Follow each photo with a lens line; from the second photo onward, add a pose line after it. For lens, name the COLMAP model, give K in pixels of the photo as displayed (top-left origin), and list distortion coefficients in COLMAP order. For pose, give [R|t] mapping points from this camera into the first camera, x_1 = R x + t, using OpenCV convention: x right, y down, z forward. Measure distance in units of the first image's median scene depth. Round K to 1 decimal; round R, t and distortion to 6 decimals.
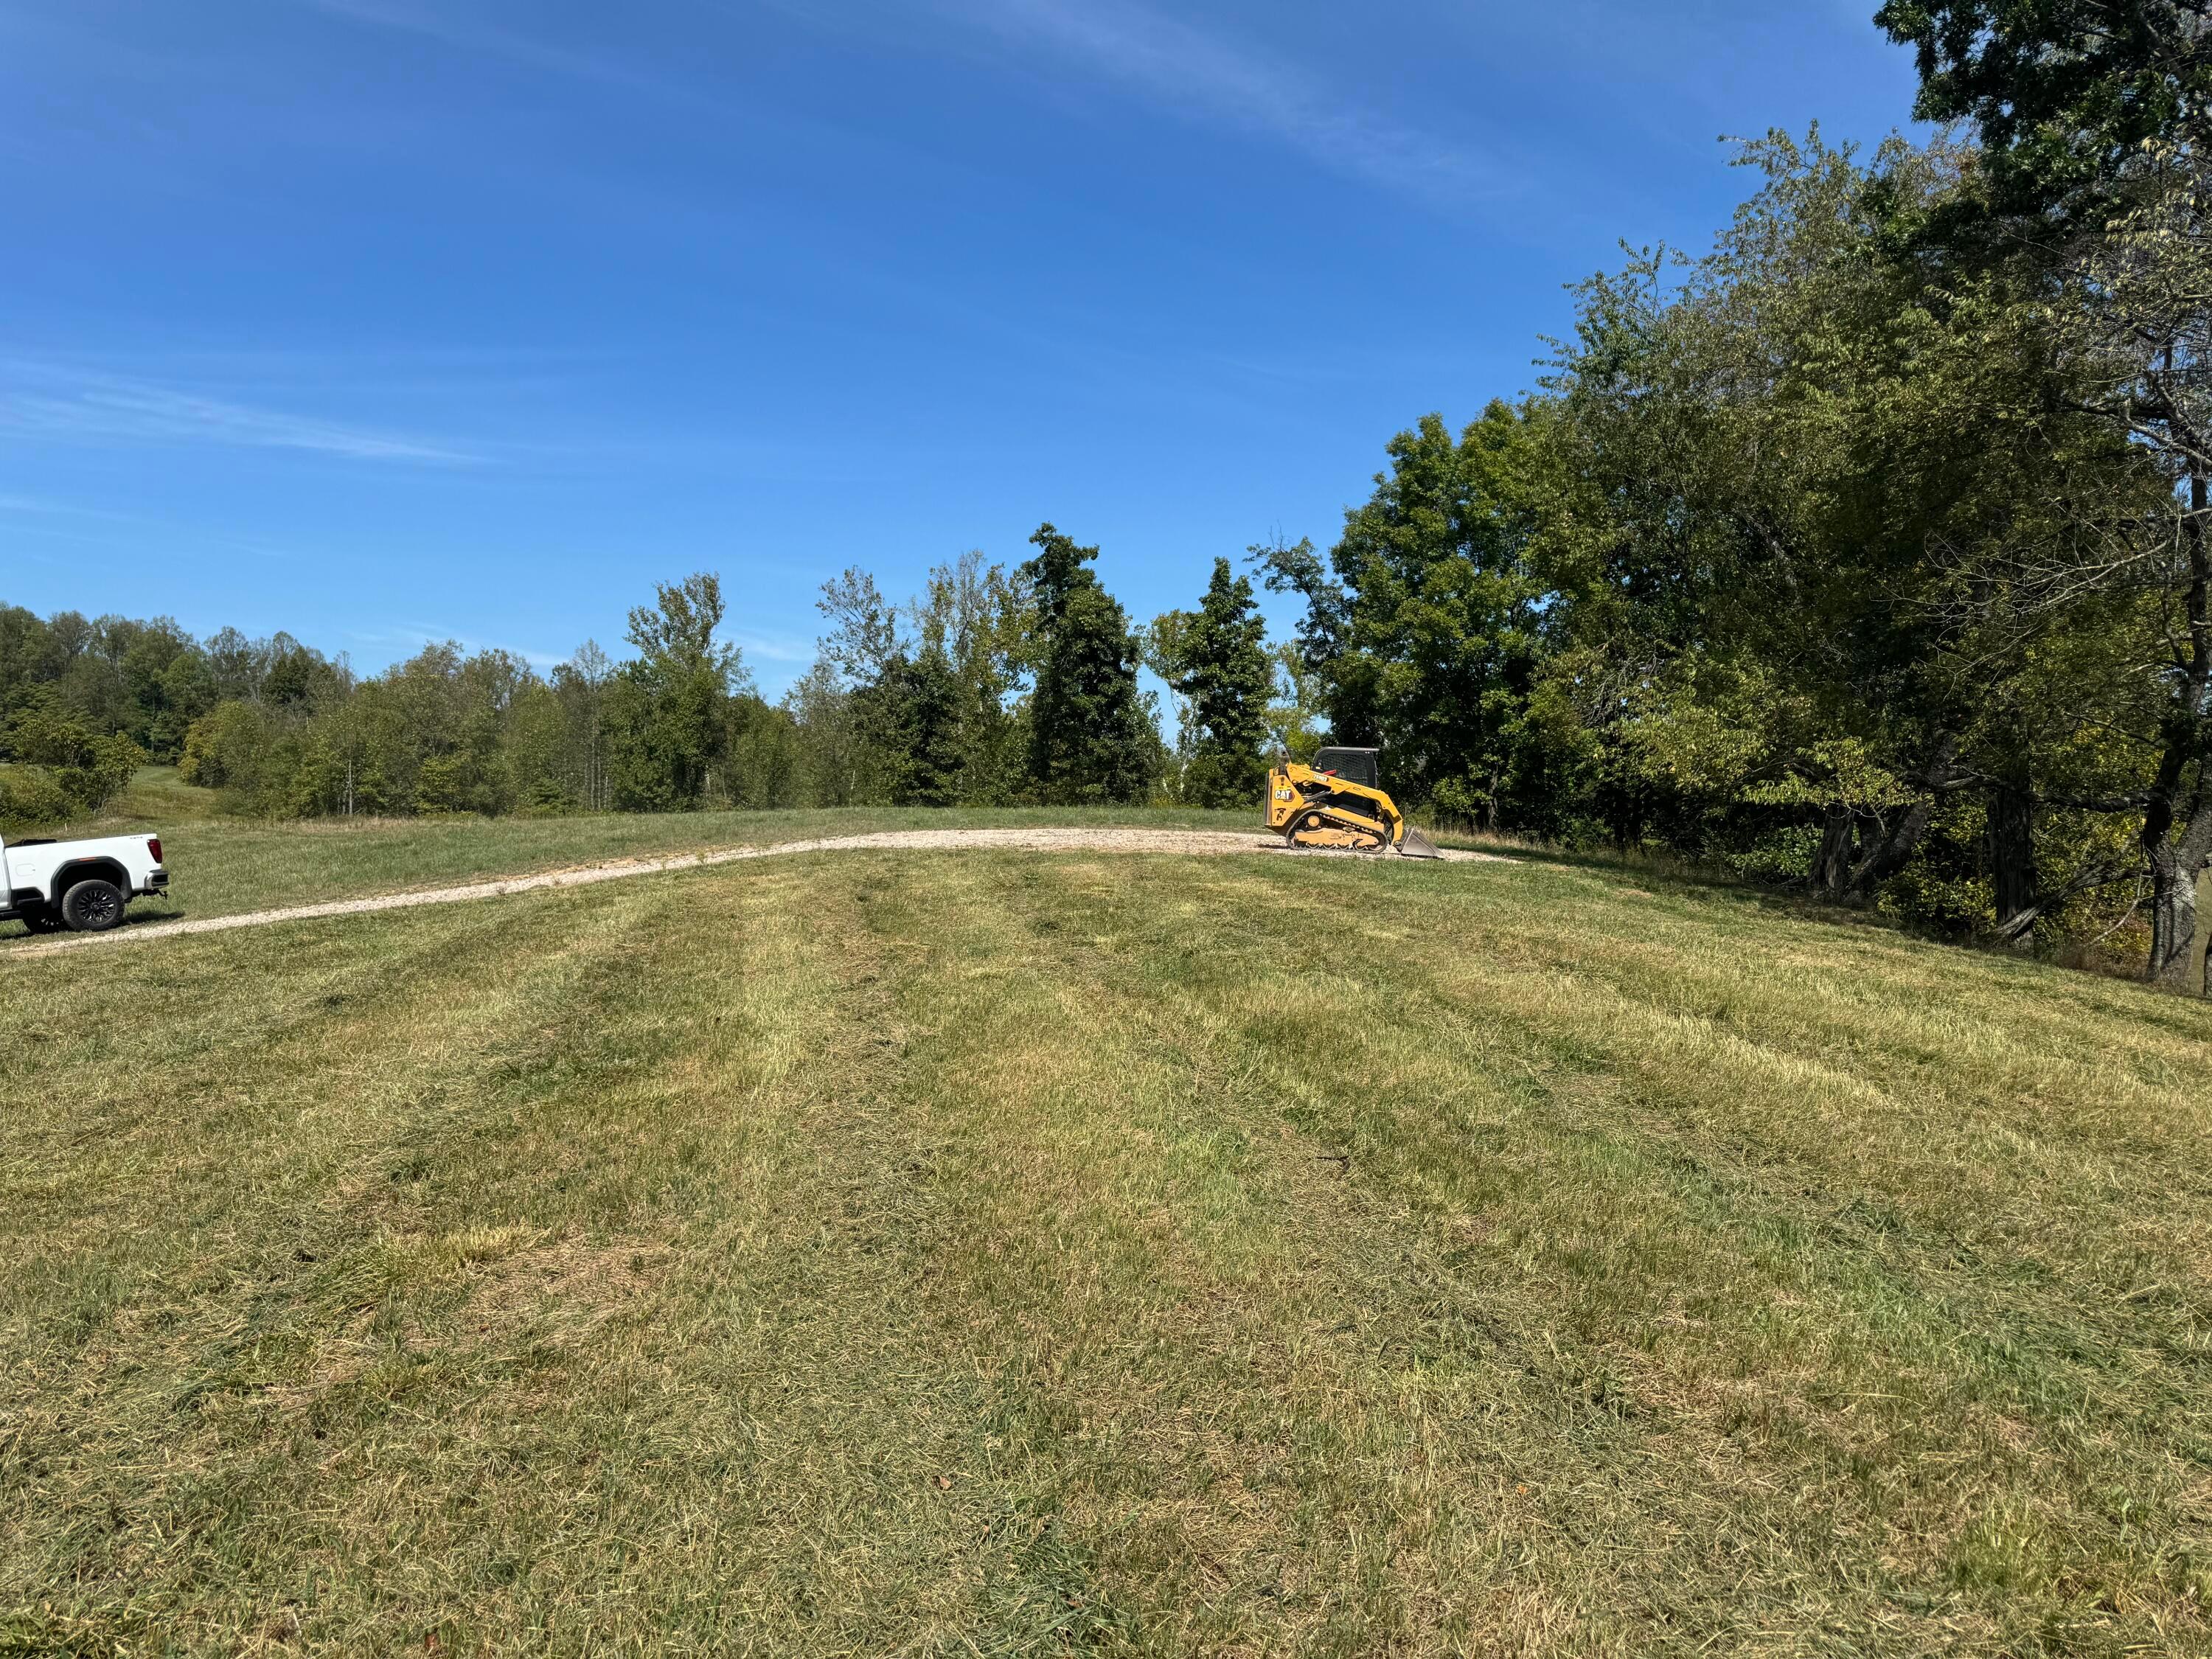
lens RADIAL K [[1571.3, 0, 1065.9], [0, 1571.3, 914.7], [0, 0, 1]] dist [0.031061, -0.043307]
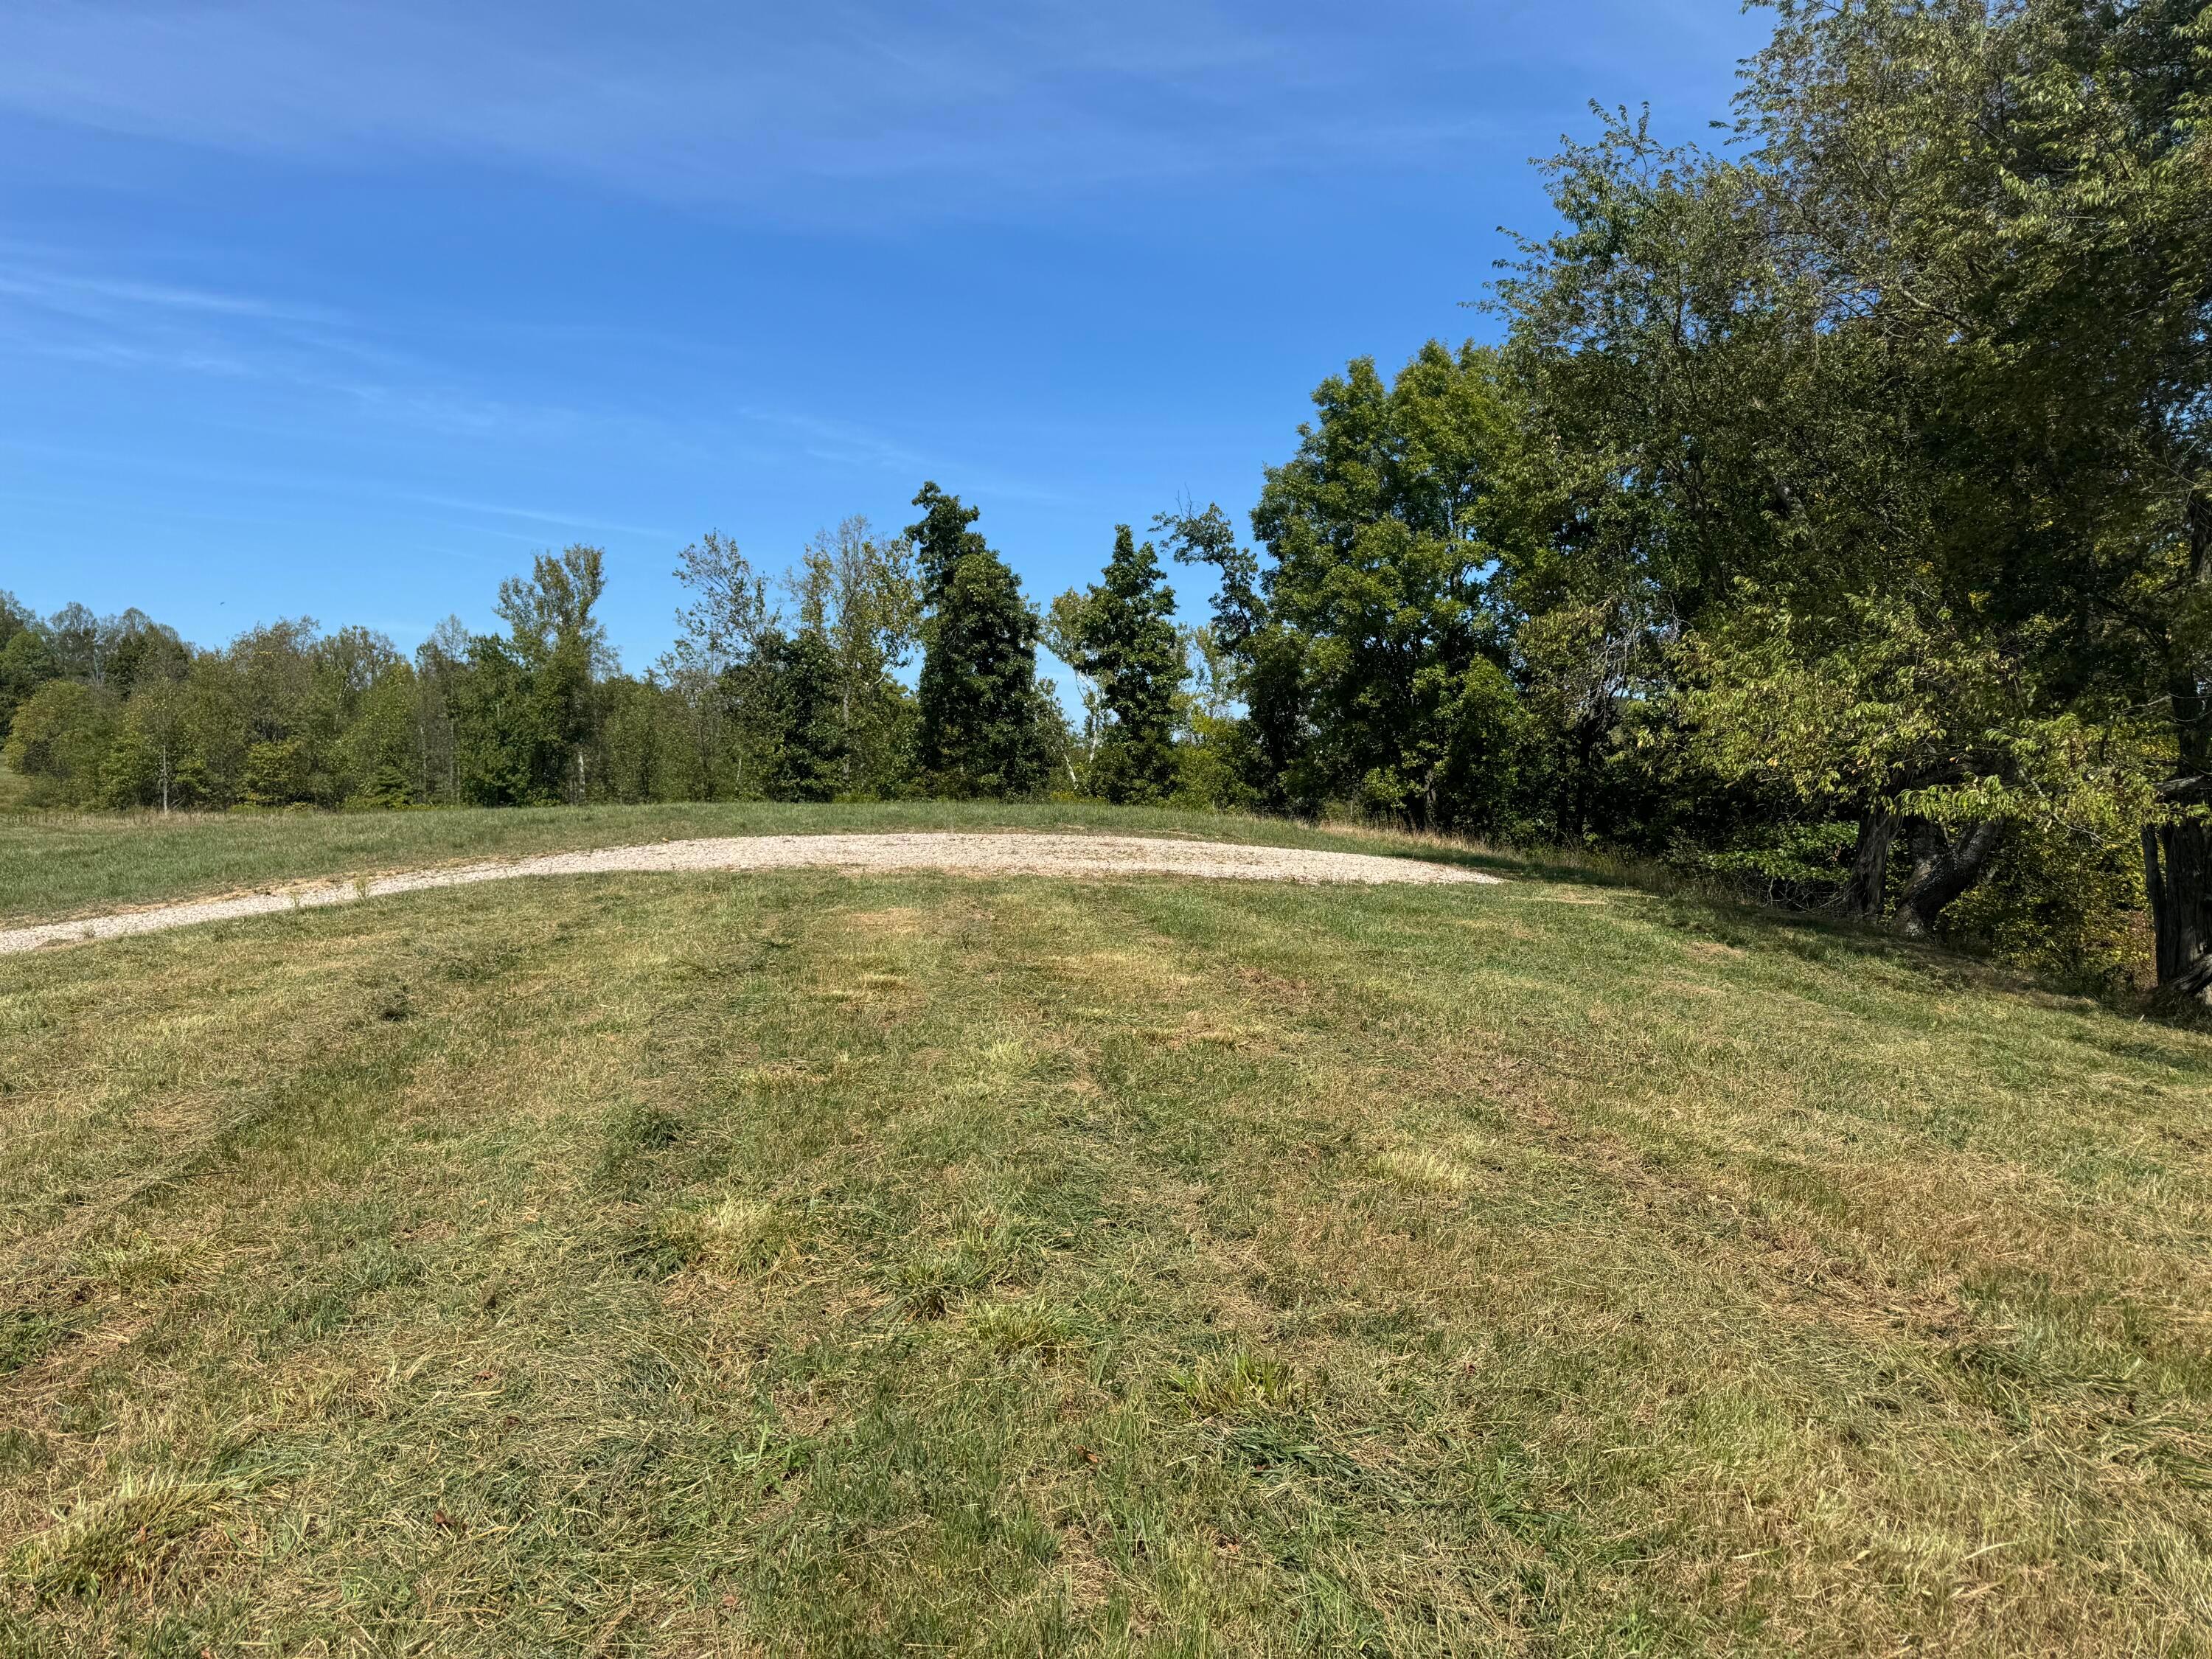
lens RADIAL K [[1545.5, 0, 1118.1], [0, 1545.5, 827.4], [0, 0, 1]] dist [0.135265, -0.219818]
pose [[0.996413, -0.003431, 0.084559, 0.017261], [0.007295, 0.998941, -0.045426, -0.012490], [-0.084314, 0.045880, 0.995382, 0.120783]]
